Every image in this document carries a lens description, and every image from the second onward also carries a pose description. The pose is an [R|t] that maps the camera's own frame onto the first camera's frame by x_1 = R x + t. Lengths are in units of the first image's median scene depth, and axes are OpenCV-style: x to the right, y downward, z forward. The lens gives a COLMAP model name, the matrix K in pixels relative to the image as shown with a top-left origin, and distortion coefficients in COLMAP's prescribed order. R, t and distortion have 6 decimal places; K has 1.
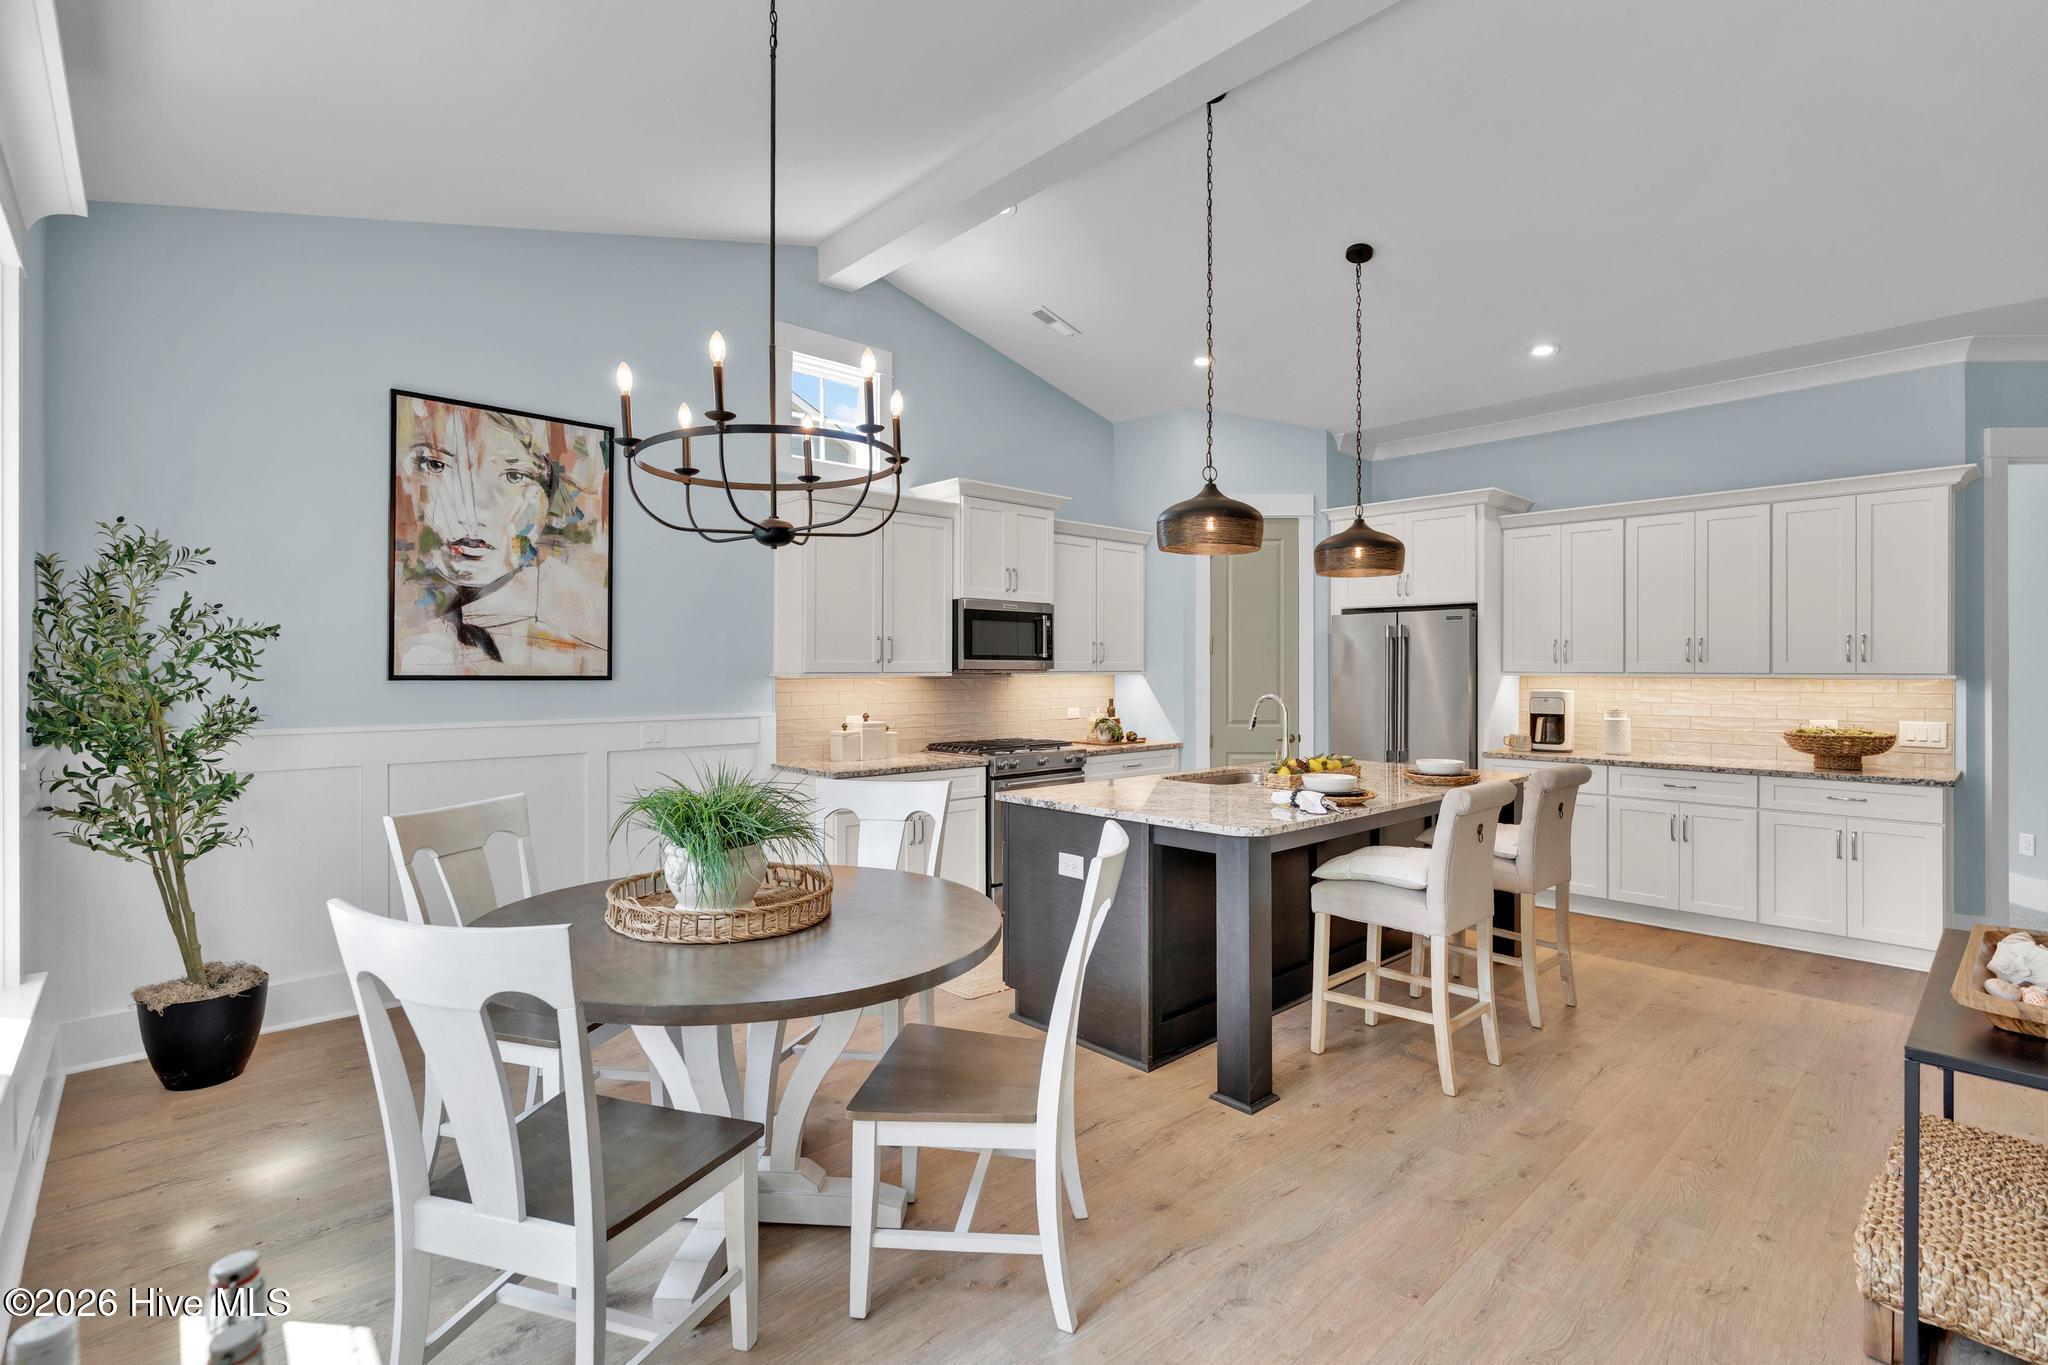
lens RADIAL K [[941.3, 0, 1026.3], [0, 941.3, 674.2], [0, 0, 1]] dist [-0.000660, 0.000647]
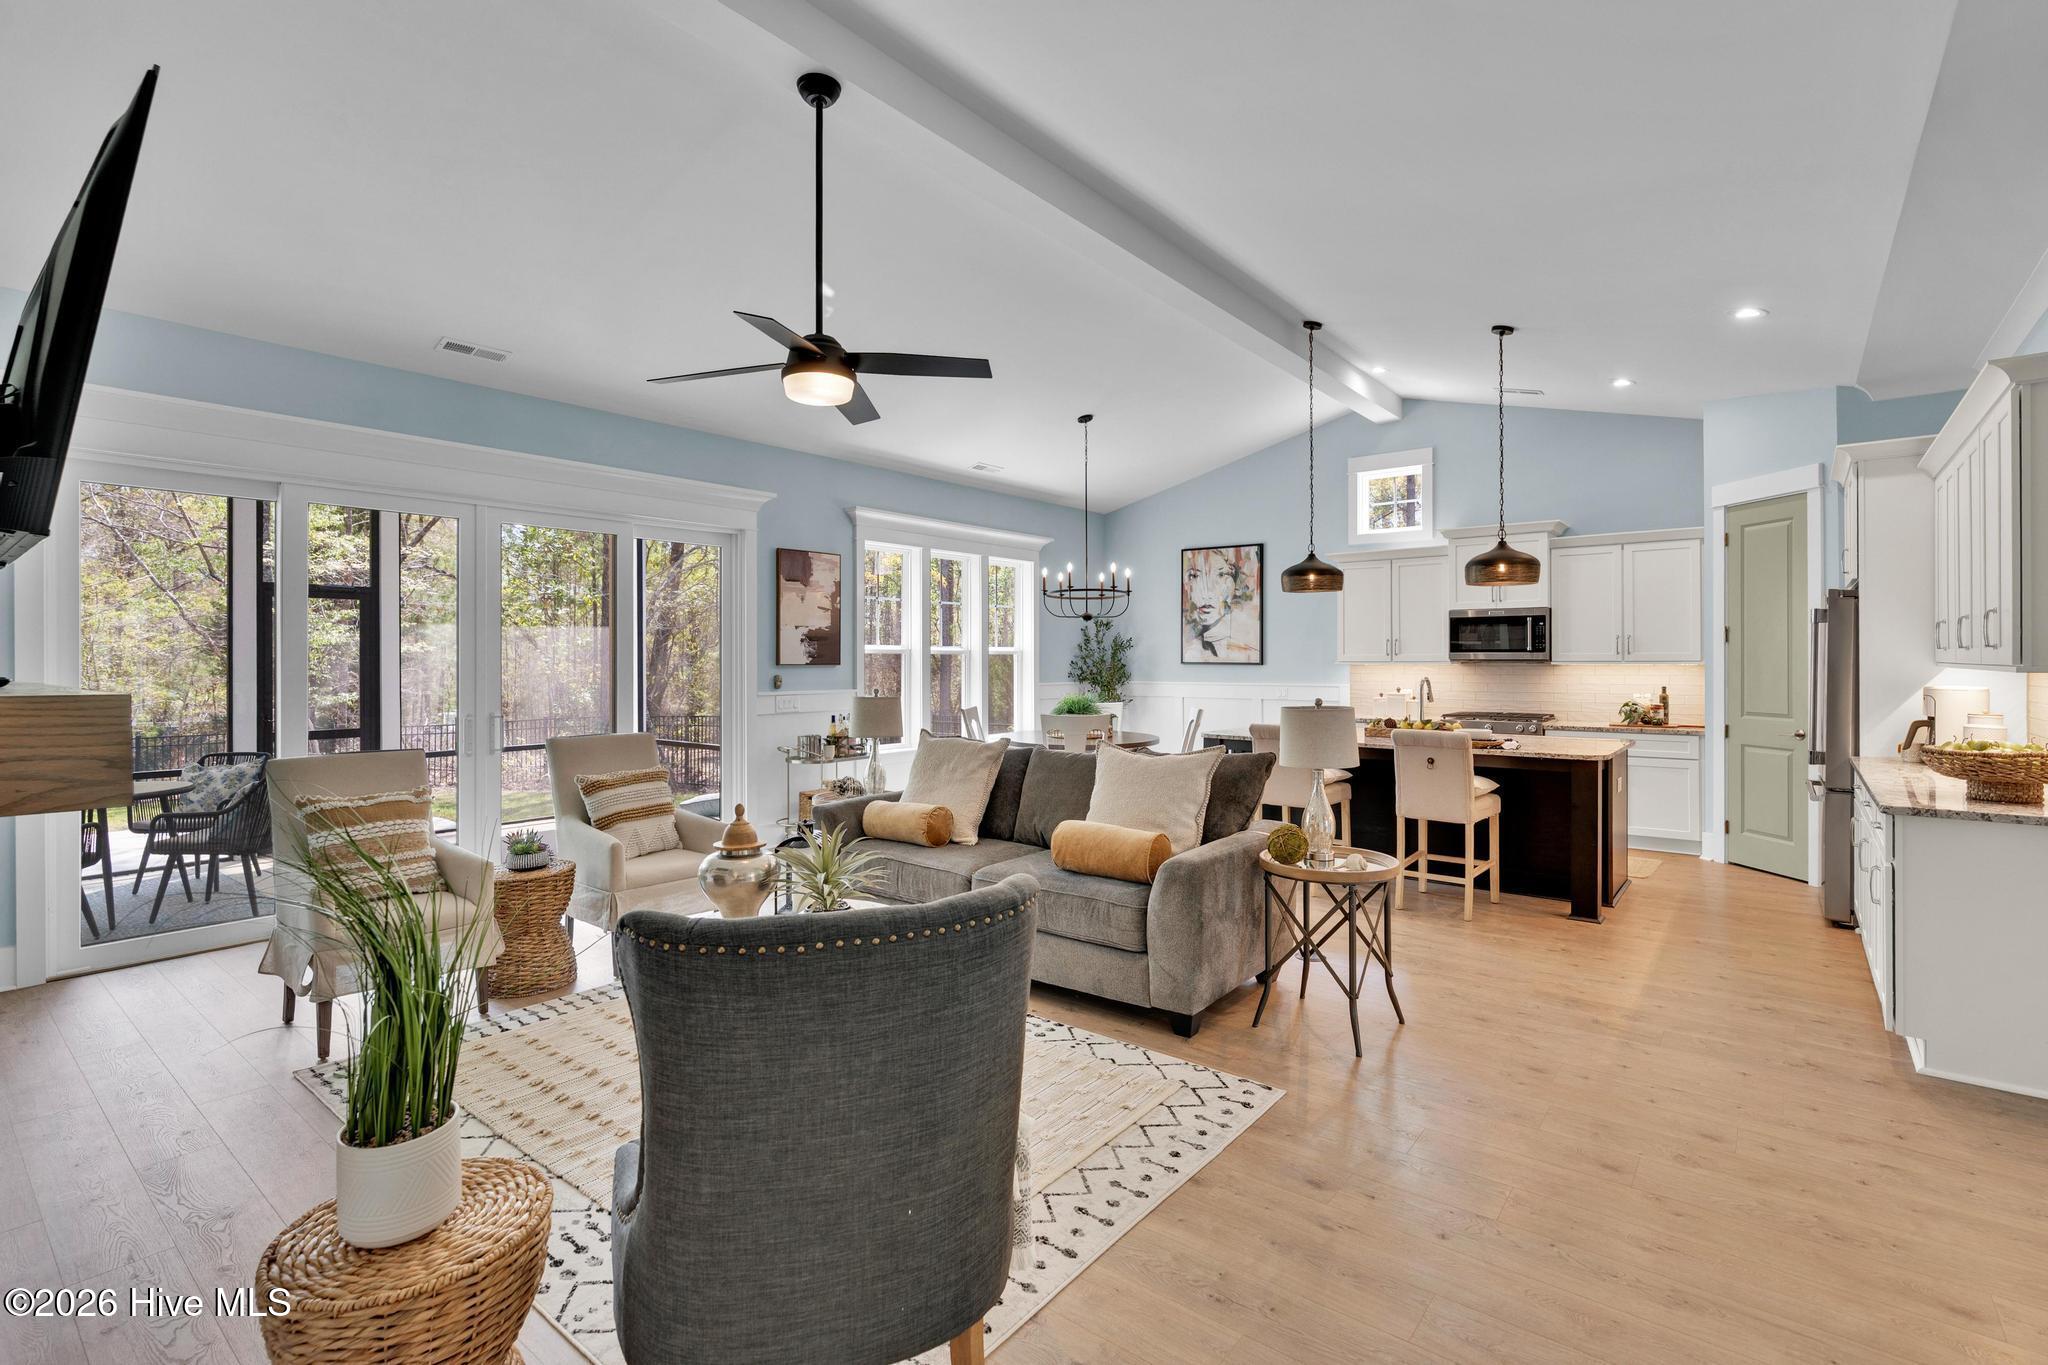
lens RADIAL K [[941.3, 0, 1026.8], [0, 941.3, 665.0], [0, 0, 1]] dist [-0.000660, 0.000647]
pose [[0.140491, 0.008008, -0.990050, 1.449181], [-0.001681, 0.999968, 0.007849, -0.008625], [0.990081, 0.000561, 0.140500, 0.185726]]
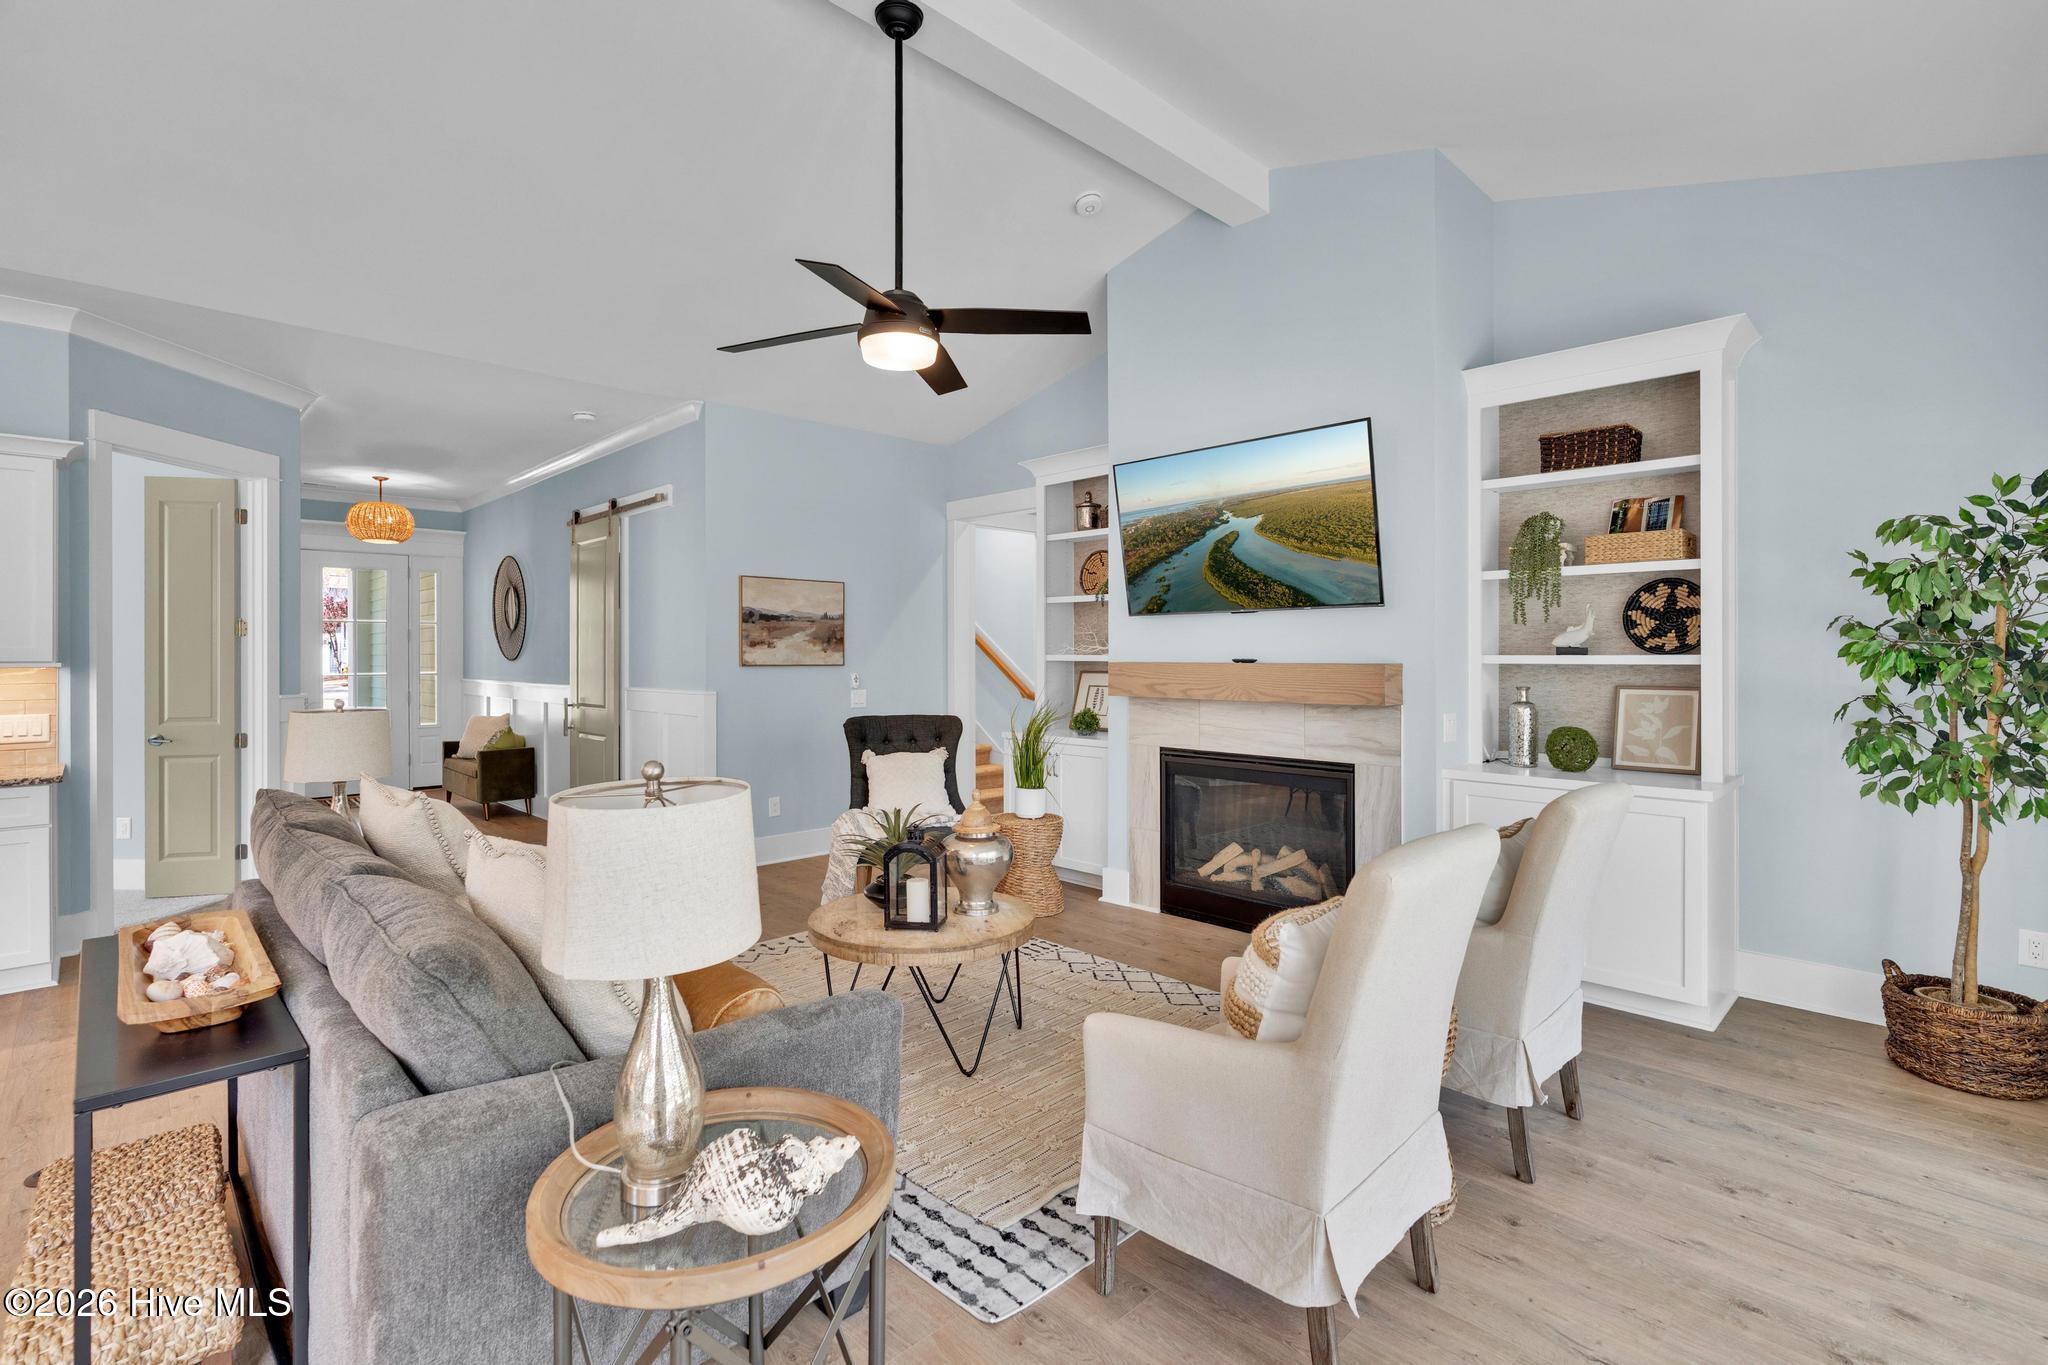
lens RADIAL K [[941.3, 0, 1041.3], [0, 941.3, 655.8], [0, 0, 1]] dist [-0.000660, 0.000647]
pose [[-0.030085, -0.000185, 0.999547, 0.051033], [0.005822, 0.999983, 0.000361, -0.002227], [-0.999530, 0.005831, -0.030083, 0.135543]]
